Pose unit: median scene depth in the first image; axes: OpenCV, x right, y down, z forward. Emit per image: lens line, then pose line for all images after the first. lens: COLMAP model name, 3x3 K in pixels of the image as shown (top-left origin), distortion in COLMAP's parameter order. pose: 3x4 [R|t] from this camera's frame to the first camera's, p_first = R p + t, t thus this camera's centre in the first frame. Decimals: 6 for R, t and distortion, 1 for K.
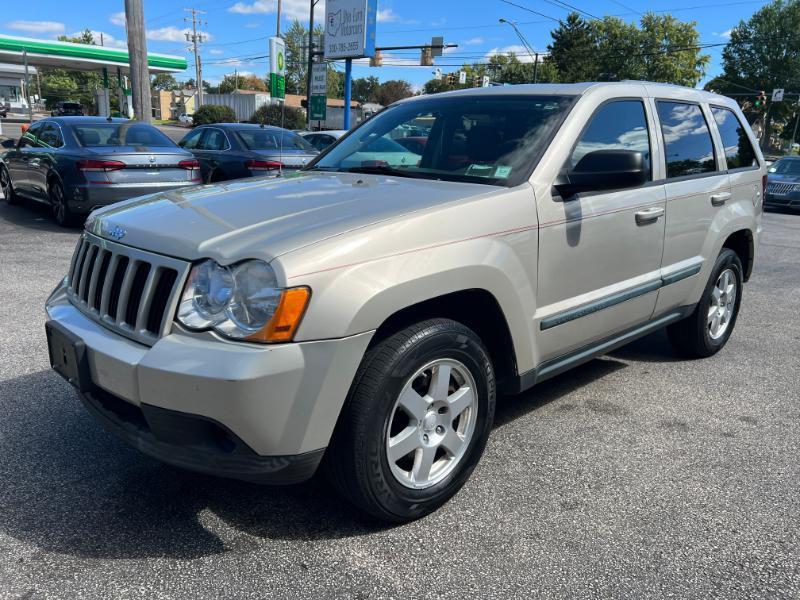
lens RADIAL K [[607.7, 0, 407.9], [0, 607.7, 301.6], [0, 0, 1]] dist [0.046406, -0.052816]
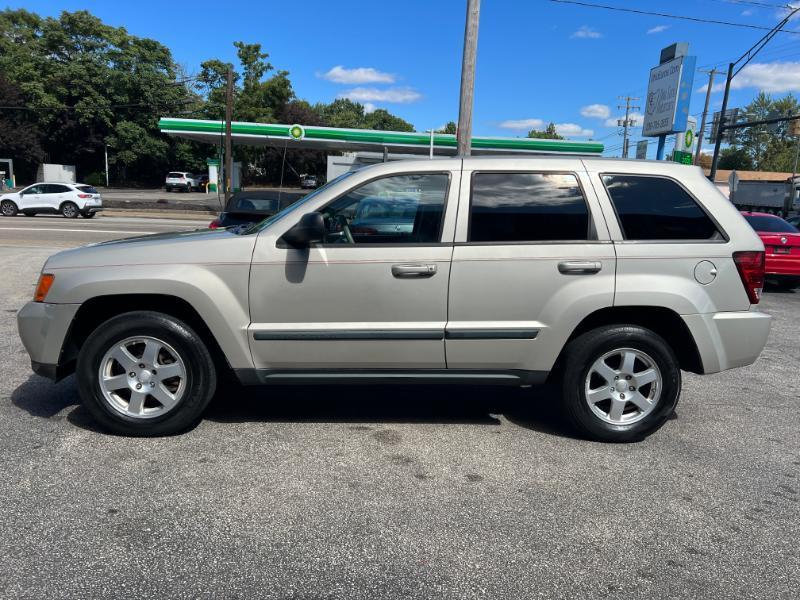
lens RADIAL K [[607.7, 0, 406.4], [0, 607.7, 300.8], [0, 0, 1]] dist [0.046406, -0.052816]
pose [[0.766004, 0.096951, -0.635483, 0.236821], [-0.174516, 0.982799, -0.060420, -0.002774], [0.618694, 0.157184, 0.769747, 0.026008]]
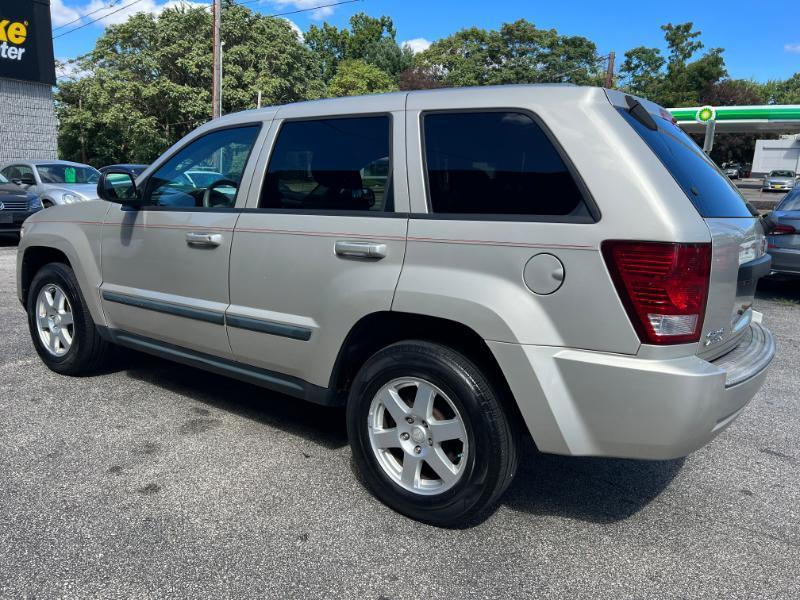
lens RADIAL K [[607.7, 0, 400.4], [0, 607.7, 297.7], [0, 0, 1]] dist [0.046406, -0.052816]
pose [[0.187787, 0.158974, -0.969259, 0.303618], [-0.278511, 0.954930, 0.102664, -0.051493], [0.941896, 0.250670, 0.223599, 0.235093]]
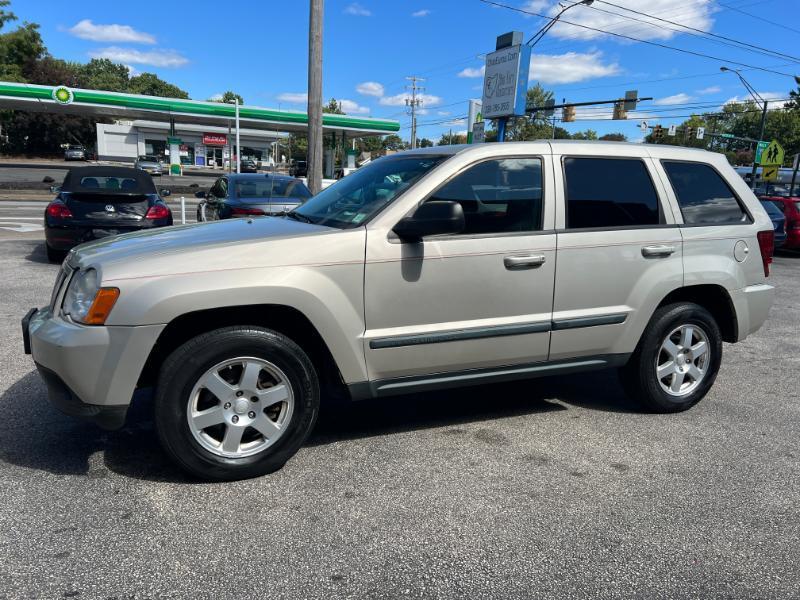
lens RADIAL K [[607.7, 0, 406.6], [0, 607.7, 303.7], [0, 0, 1]] dist [0.046406, -0.052816]
pose [[0.940713, 0.065966, -0.332728, 0.119255], [-0.092392, 0.993650, -0.064219, 0.005150], [0.326378, 0.091153, 0.940834, -0.017665]]
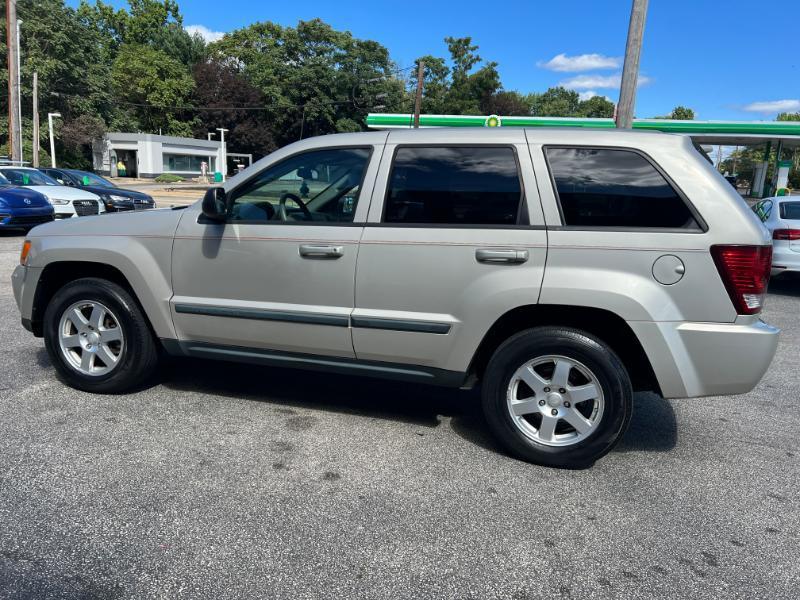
lens RADIAL K [[607.7, 0, 403.9], [0, 607.7, 301.5], [0, 0, 1]] dist [0.046406, -0.052816]
pose [[0.502717, 0.149986, -0.851340, 0.298178], [-0.246716, 0.968766, 0.024988, -0.025009], [0.828497, 0.197477, 0.524019, 0.122489]]
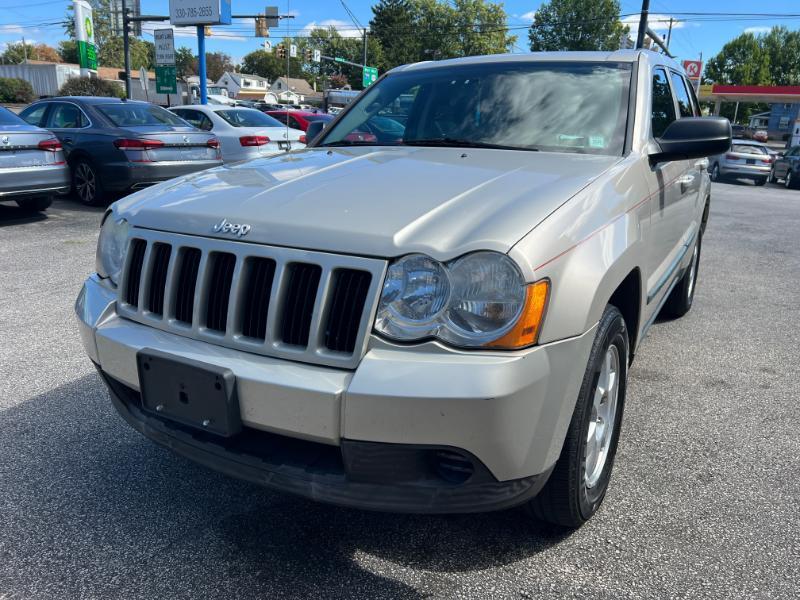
lens RADIAL K [[607.7, 0, 408.7], [0, 607.7, 301.5], [0, 0, 1]] dist [0.046406, -0.052816]
pose [[0.961581, -0.086320, 0.260599, -0.071009], [0.077021, 0.995981, 0.045708, -0.005784], [-0.263497, -0.023880, 0.964365, 0.027865]]
